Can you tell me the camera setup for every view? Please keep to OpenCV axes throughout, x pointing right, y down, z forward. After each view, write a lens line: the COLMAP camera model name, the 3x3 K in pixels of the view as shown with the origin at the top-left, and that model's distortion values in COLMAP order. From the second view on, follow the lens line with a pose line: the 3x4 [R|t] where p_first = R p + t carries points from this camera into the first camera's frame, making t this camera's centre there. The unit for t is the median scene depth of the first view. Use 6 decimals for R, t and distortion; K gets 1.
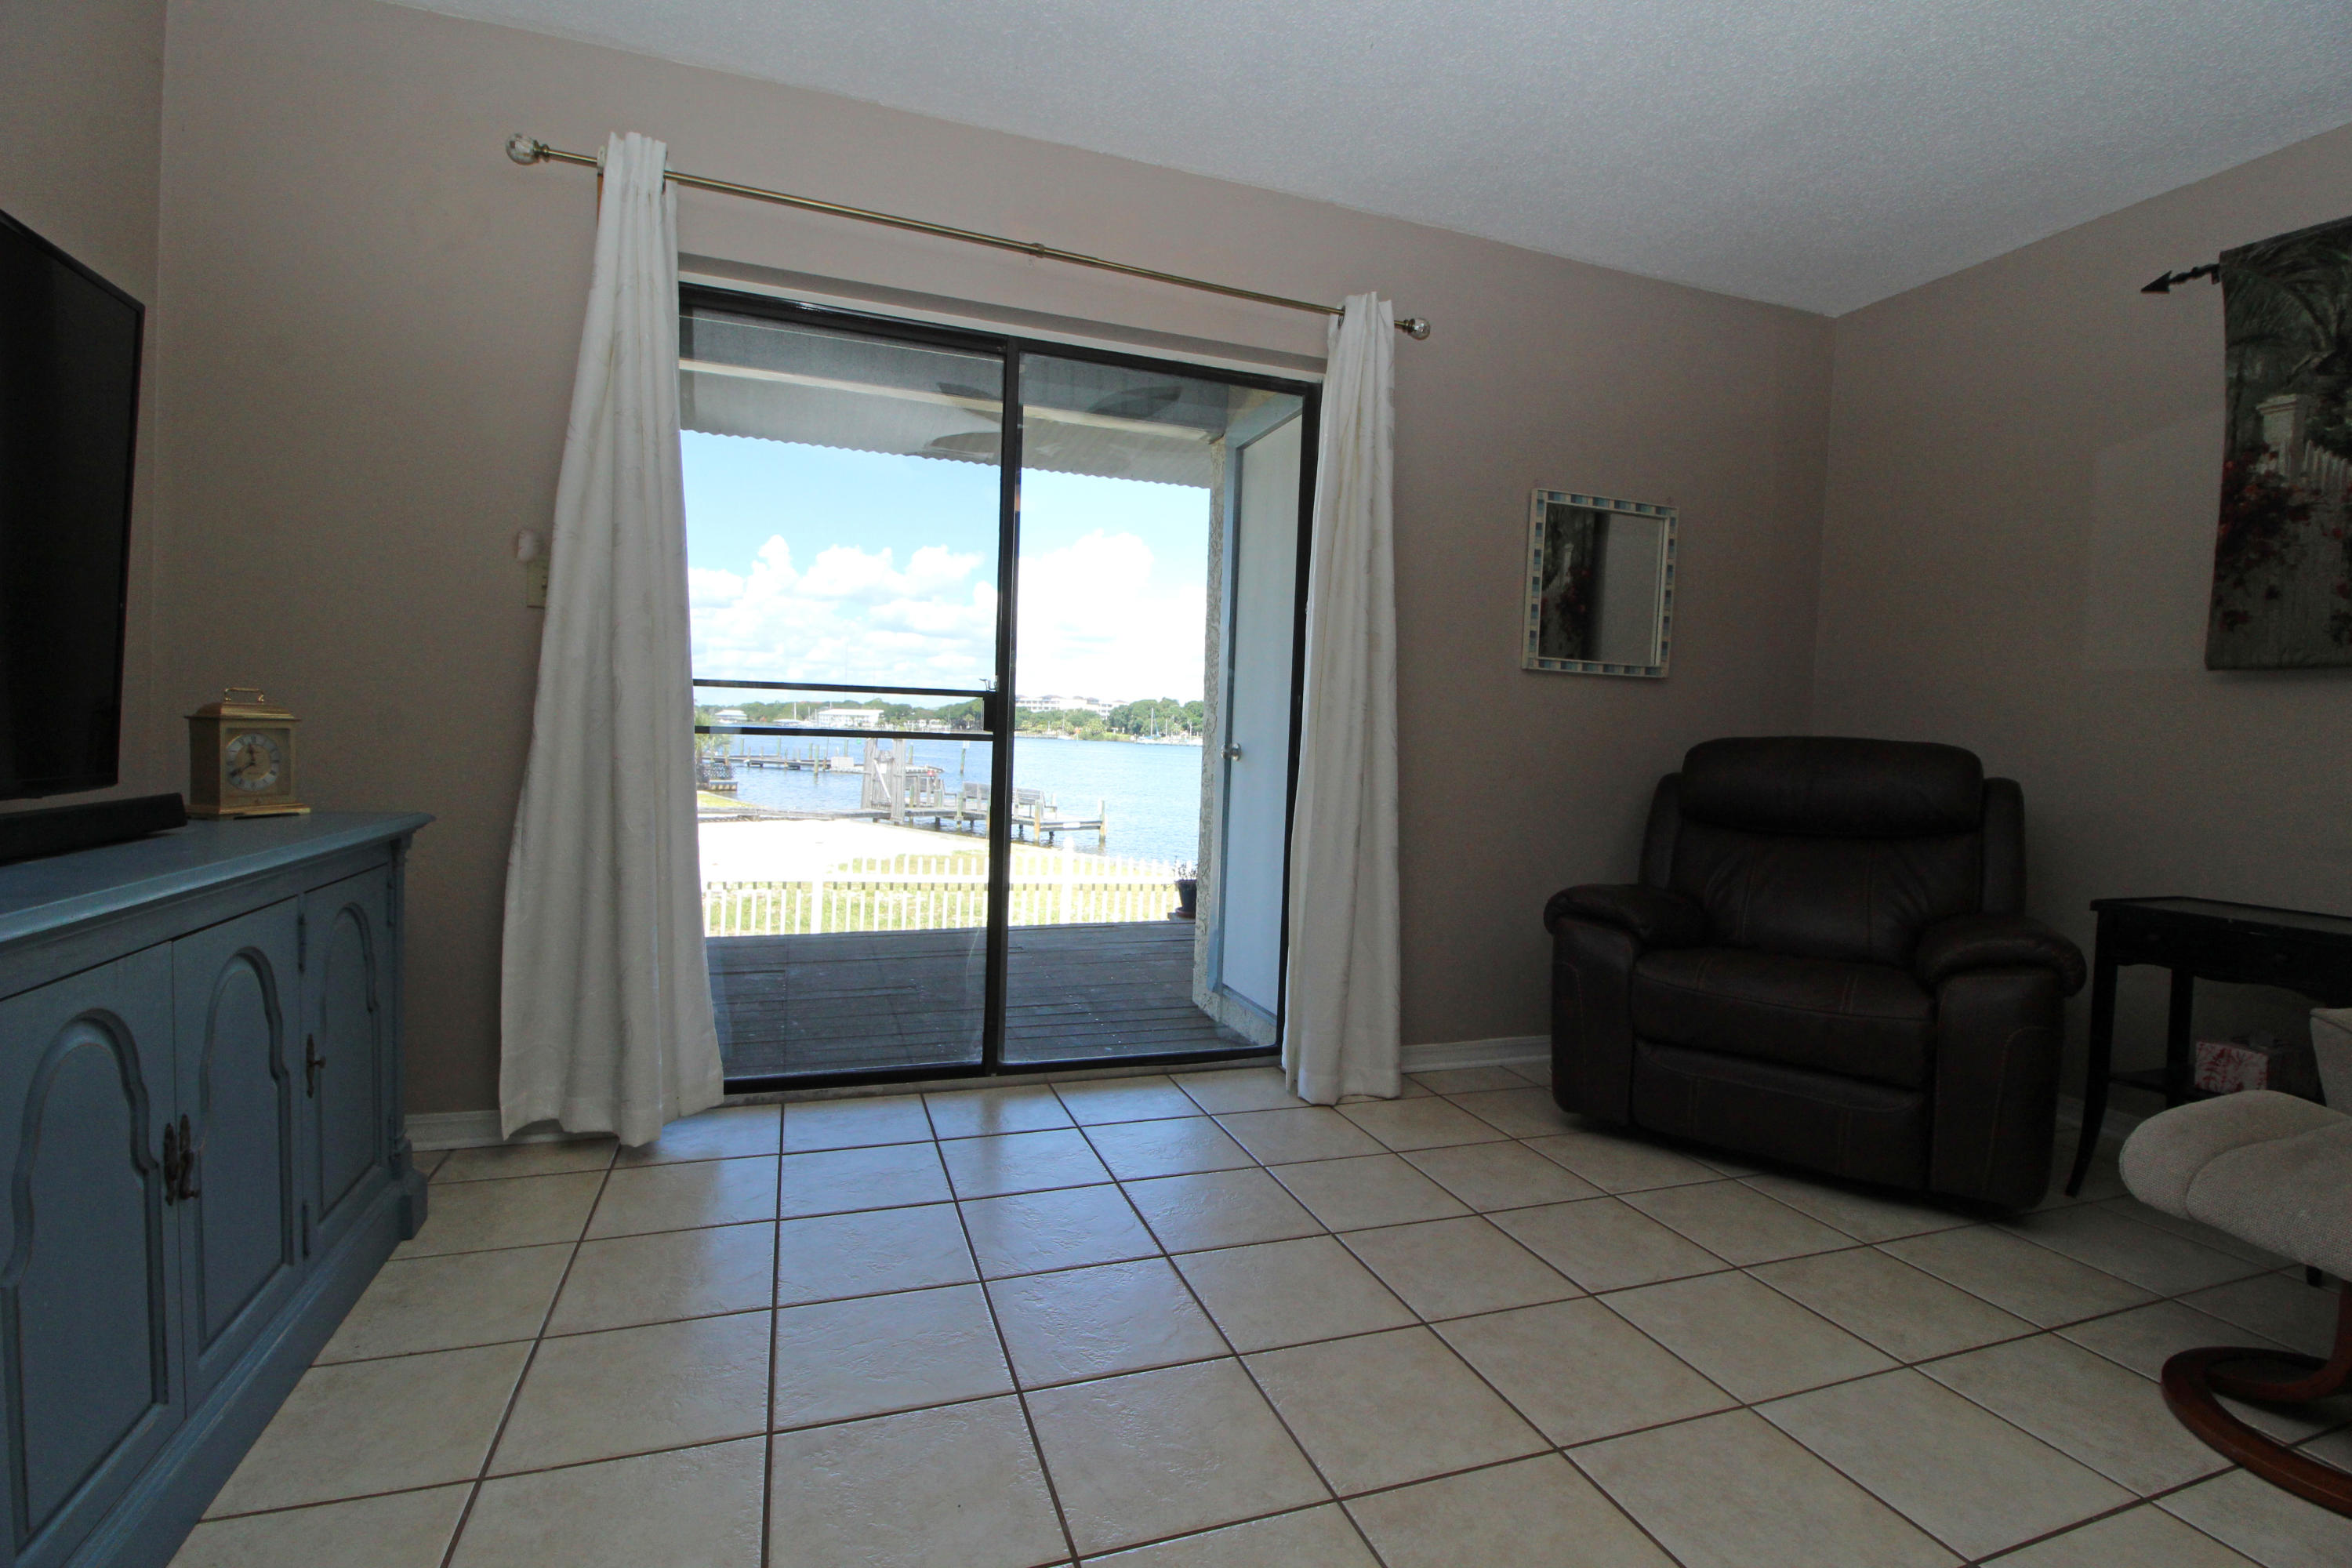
lens RADIAL K [[1089.5, 0, 1192.1], [0, 1089.5, 778.6], [0, 0, 1]] dist [-0.002684, -0.010368]
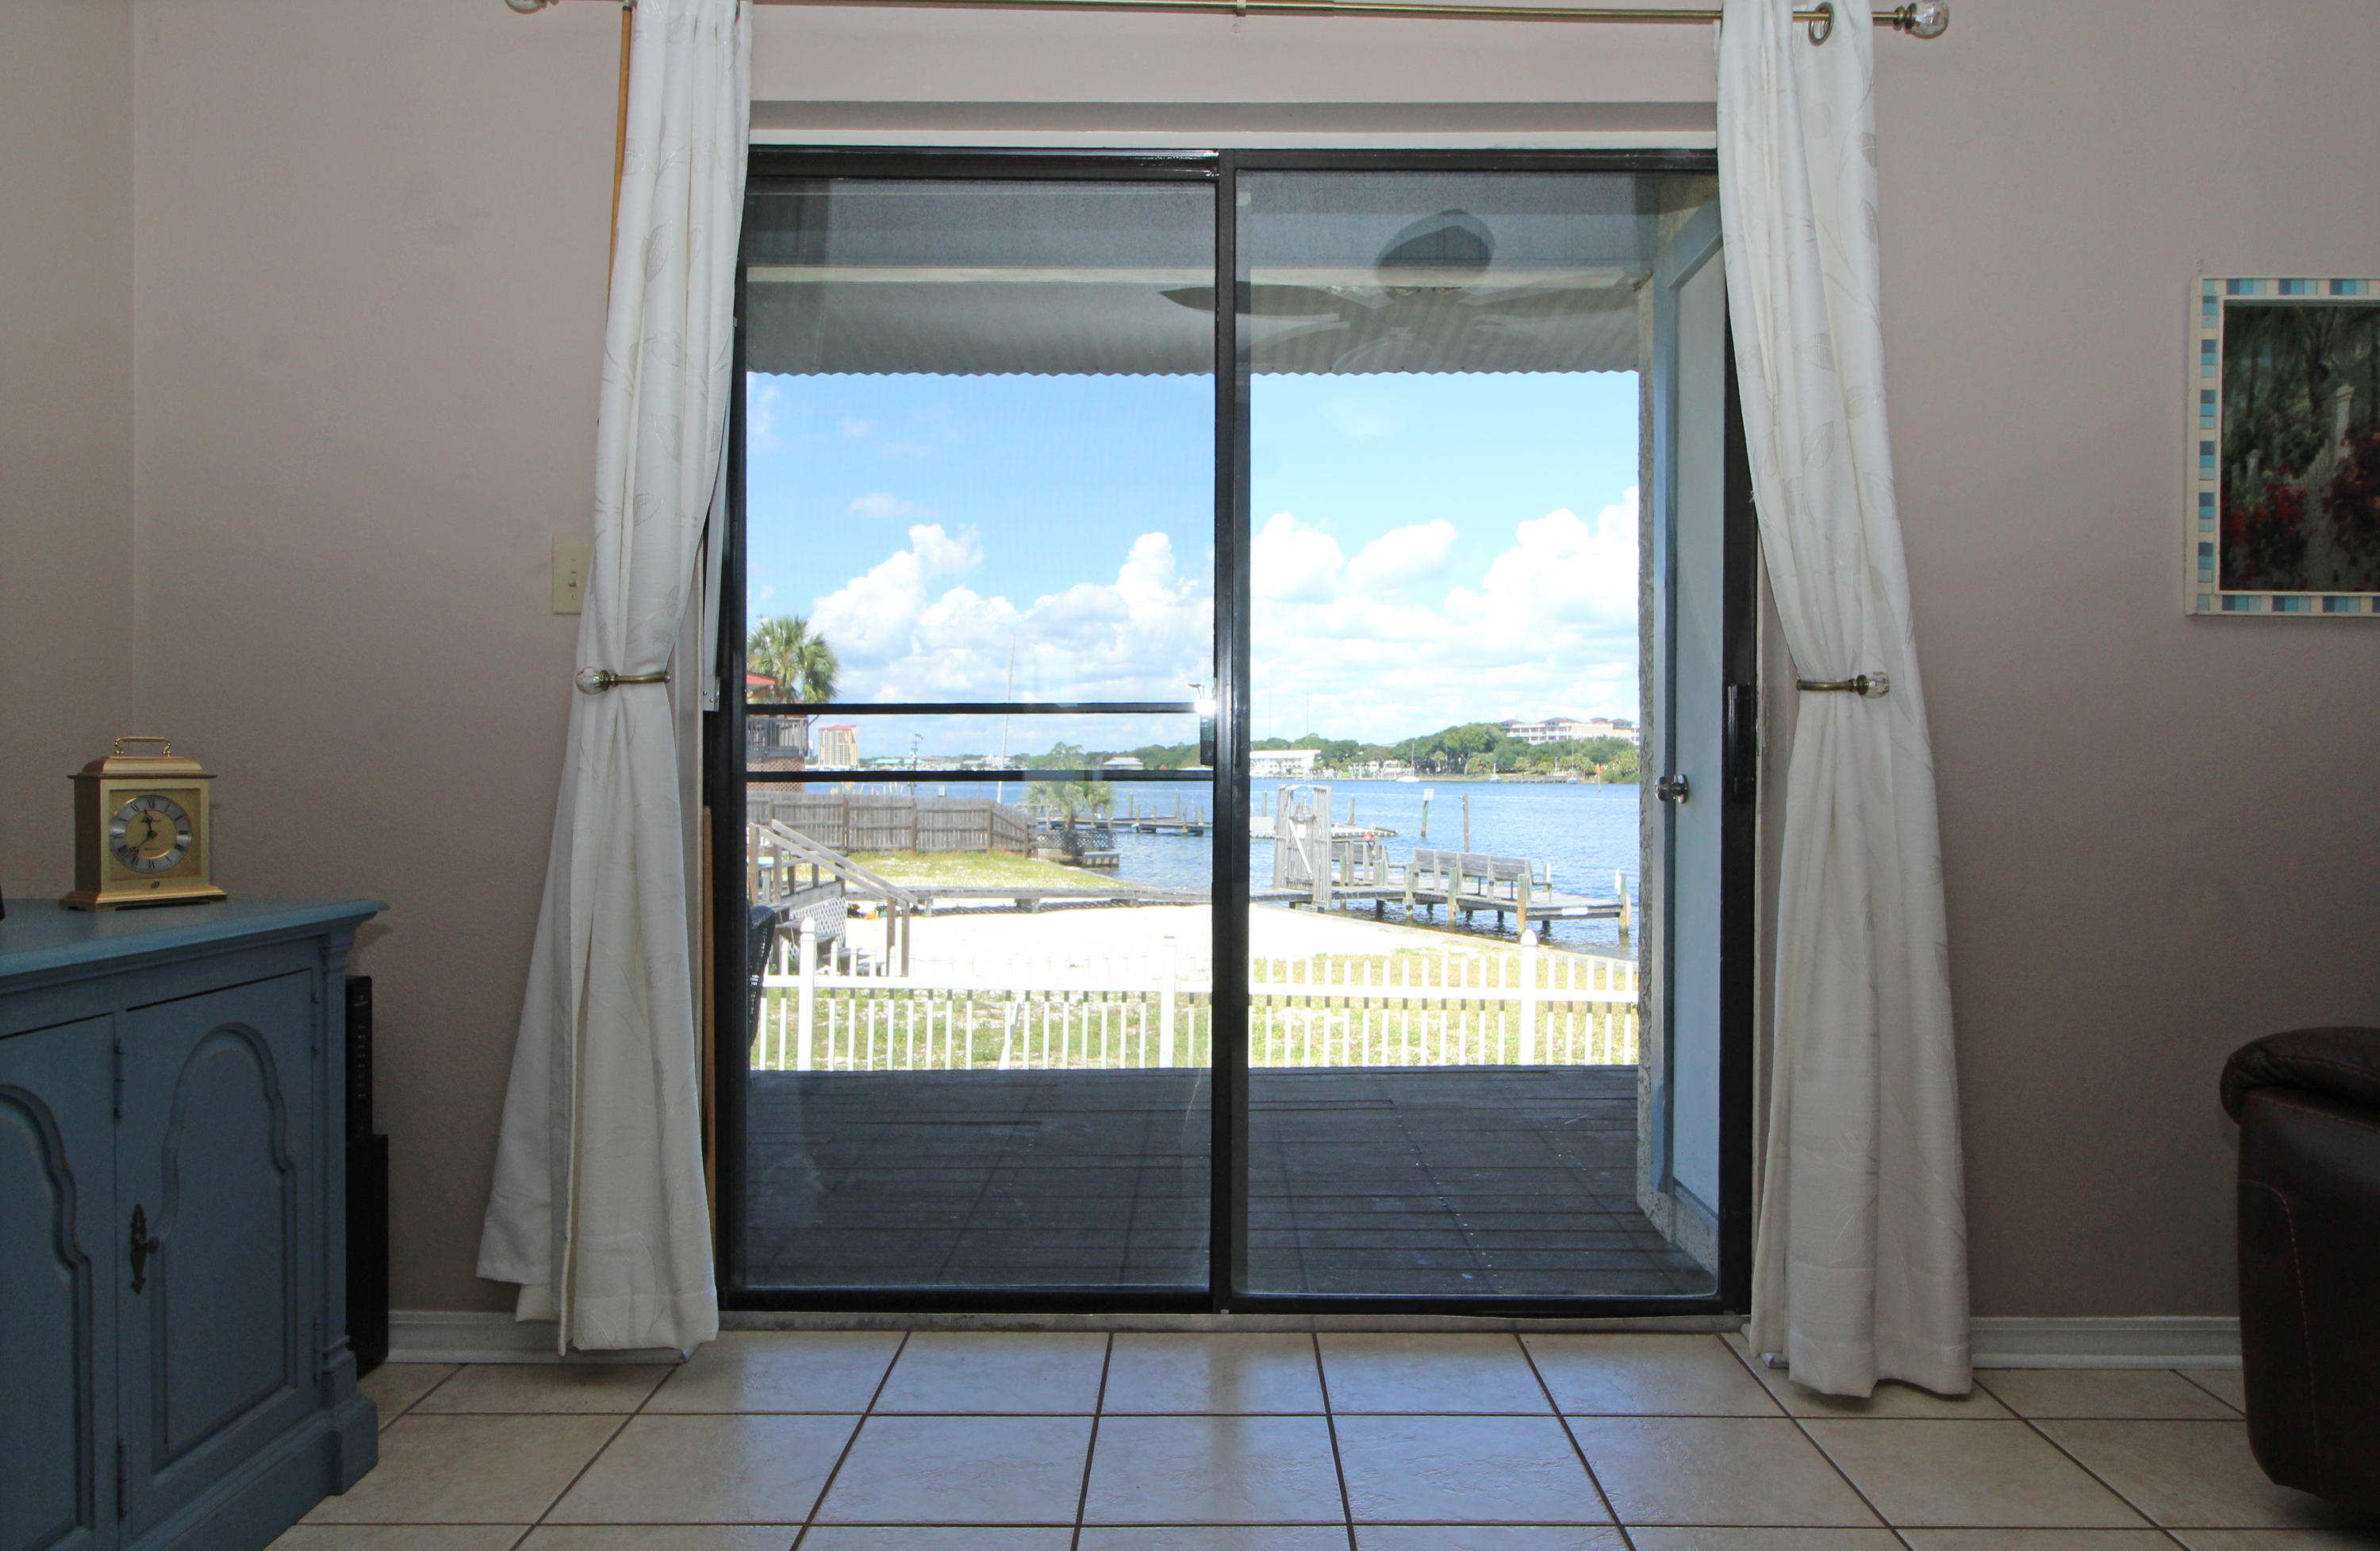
lens RADIAL K [[1591.4, 0, 1217.2], [0, 1591.4, 781.1], [0, 0, 1]] dist [0.009562, -0.001882]
pose [[0.941650, -0.030628, -0.335196, 0.129718], [0.017488, 0.998958, -0.042150, 0.005108], [0.336138, 0.033829, 0.941205, 0.120910]]
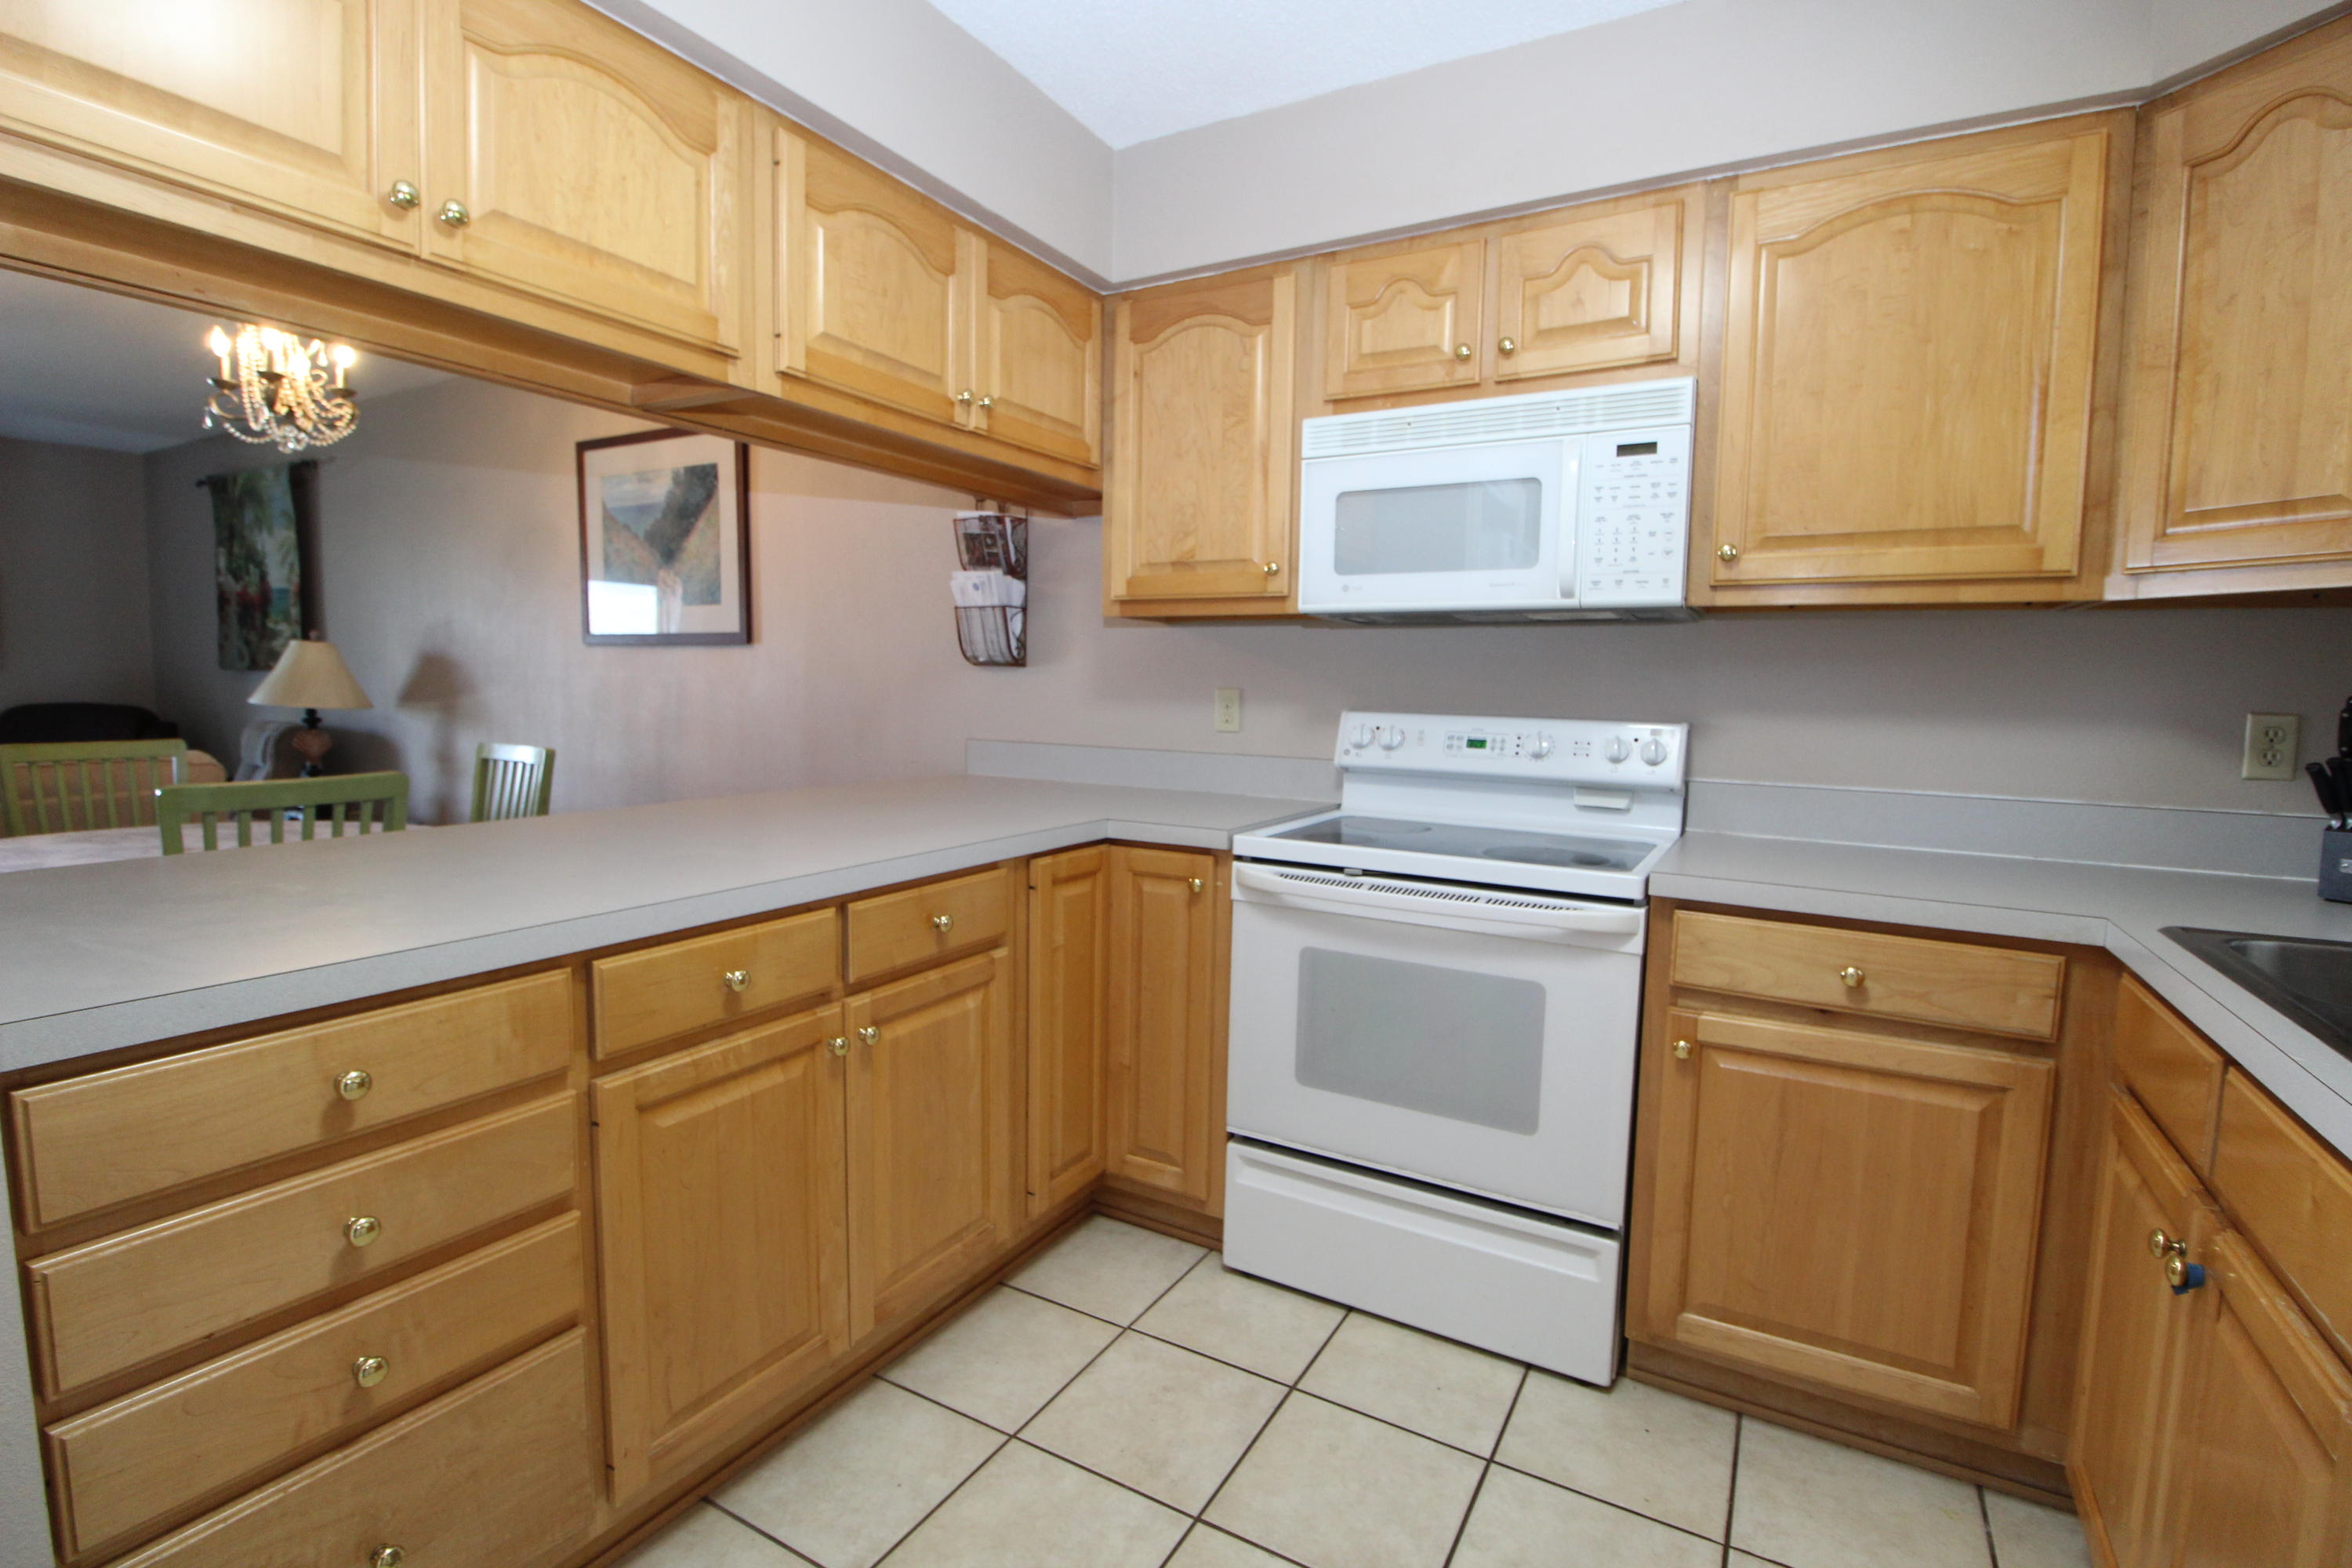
lens RADIAL K [[1089.5, 0, 1180.8], [0, 1089.5, 779.3], [0, 0, 1]] dist [-0.002684, -0.010368]
pose [[0.760317, -0.081000, 0.644483, 0.874017], [0.035457, 0.995891, 0.083336, 0.007481], [-0.648584, -0.040510, 0.760064, -1.711860]]
